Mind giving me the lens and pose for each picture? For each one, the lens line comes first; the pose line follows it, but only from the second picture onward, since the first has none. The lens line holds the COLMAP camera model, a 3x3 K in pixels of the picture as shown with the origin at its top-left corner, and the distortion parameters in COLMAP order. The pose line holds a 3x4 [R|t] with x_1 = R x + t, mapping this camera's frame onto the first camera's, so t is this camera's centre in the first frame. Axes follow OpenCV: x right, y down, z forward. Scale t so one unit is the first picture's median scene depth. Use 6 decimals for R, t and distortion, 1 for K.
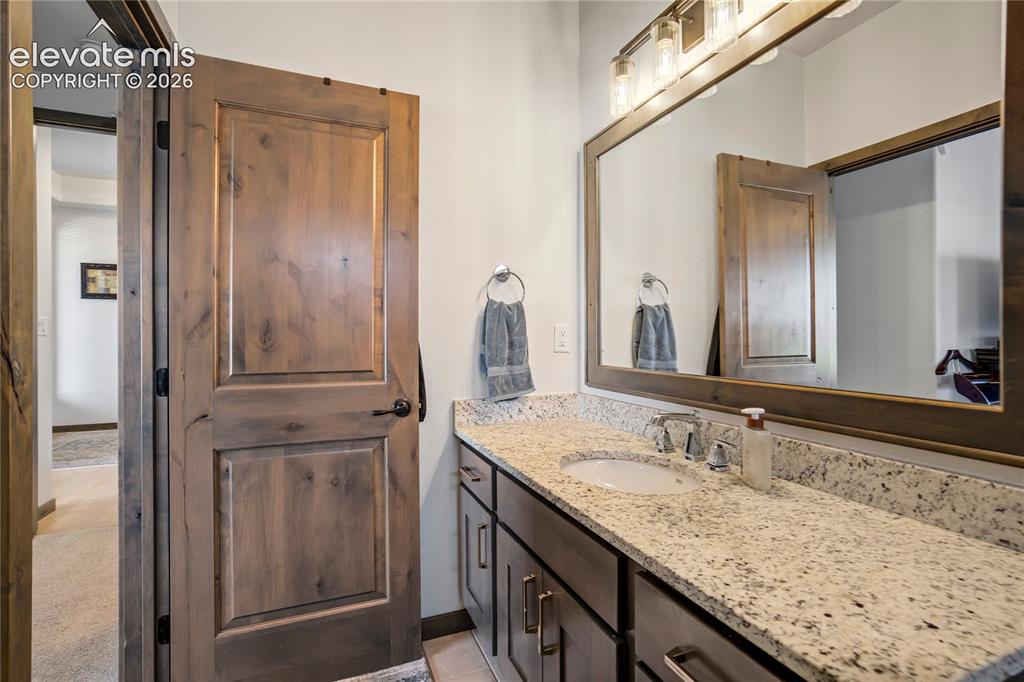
lens RADIAL K [[476.9, 0, 522.9], [0, 476.9, 342.6], [0, 0, 1]] dist [-0.024105, 0.007665]
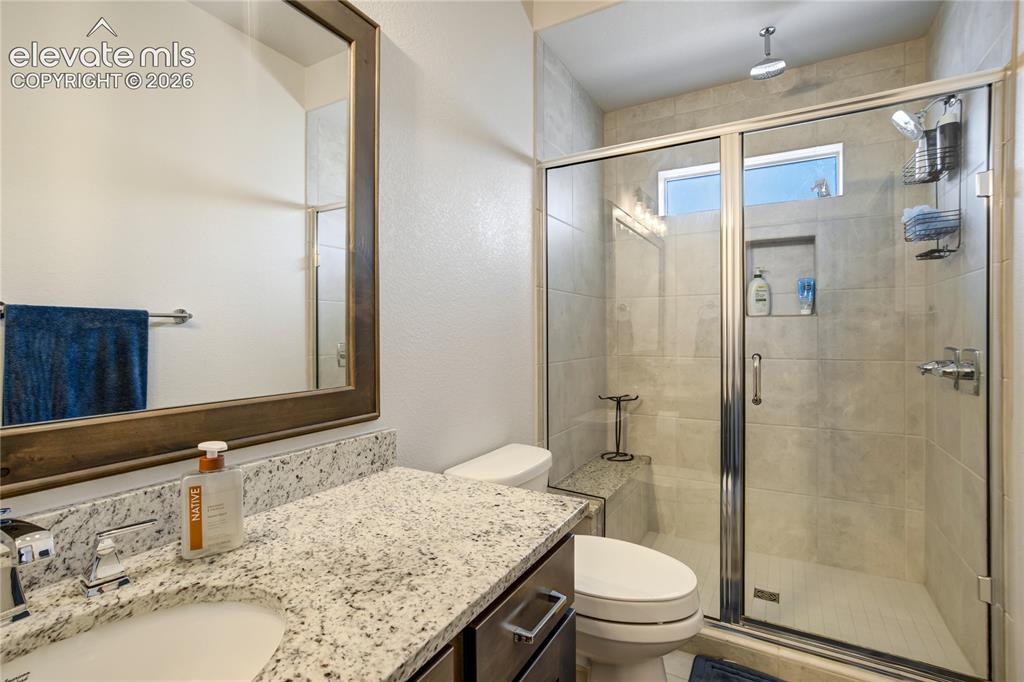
lens RADIAL K [[476.9, 0, 508.2], [0, 476.9, 336.8], [0, 0, 1]] dist [-0.024105, 0.007665]
pose [[-0.590511, 0.002541, 0.807026, -0.418706], [0.022378, 0.999662, 0.013227, -0.021429], [-0.806719, 0.025870, -0.590368, 1.318132]]
